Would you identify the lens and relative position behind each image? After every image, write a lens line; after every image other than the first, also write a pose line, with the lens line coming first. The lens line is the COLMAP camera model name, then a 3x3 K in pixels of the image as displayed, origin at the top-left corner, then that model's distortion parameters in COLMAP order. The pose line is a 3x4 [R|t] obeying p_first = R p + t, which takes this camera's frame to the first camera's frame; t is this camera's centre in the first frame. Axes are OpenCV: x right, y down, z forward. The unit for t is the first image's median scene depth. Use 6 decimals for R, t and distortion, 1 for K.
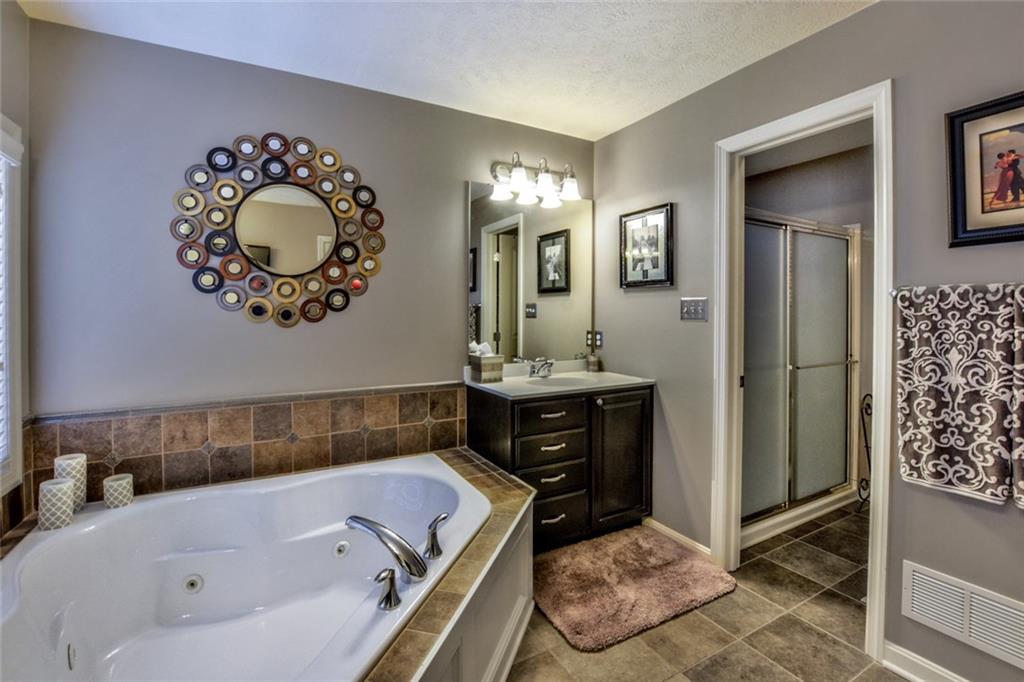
lens RADIAL K [[473.1, 0, 514.4], [0, 473.1, 313.7], [0, 0, 1]] dist [-0.017365, 0.000138]
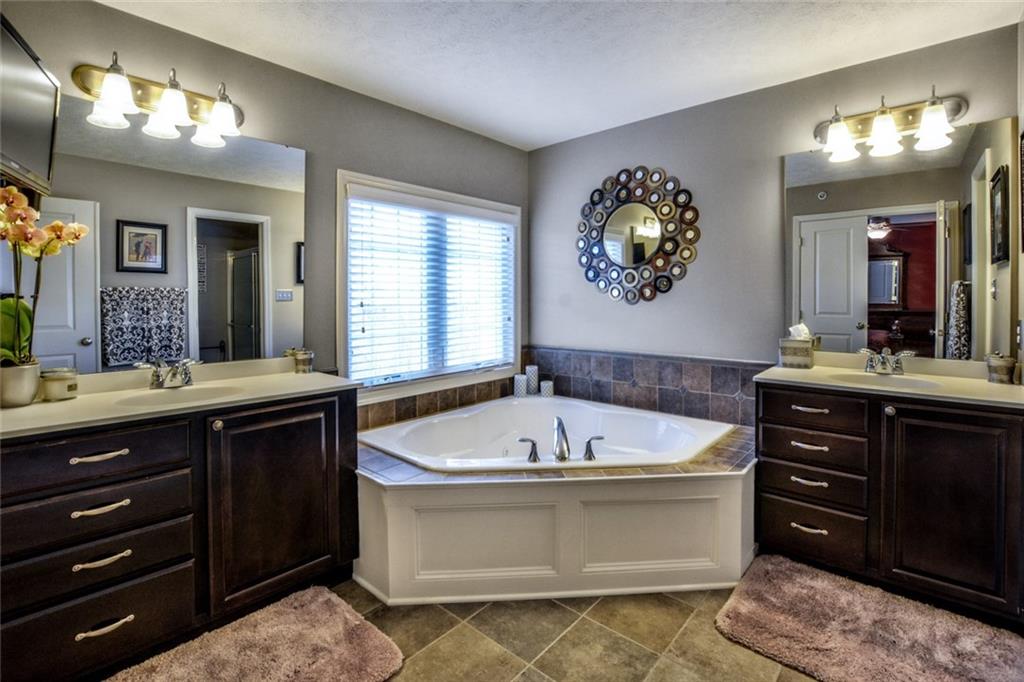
lens RADIAL K [[487.2, 0, 515.2], [0, 487.2, 295.7], [0, 0, 1]] dist [-0.000843, 0.000162]
pose [[0.319993, -0.001781, -0.947418, 0.767869], [0.000629, 0.999998, -0.001667, 0.005027], [0.947420, -0.000062, 0.319994, 0.196192]]
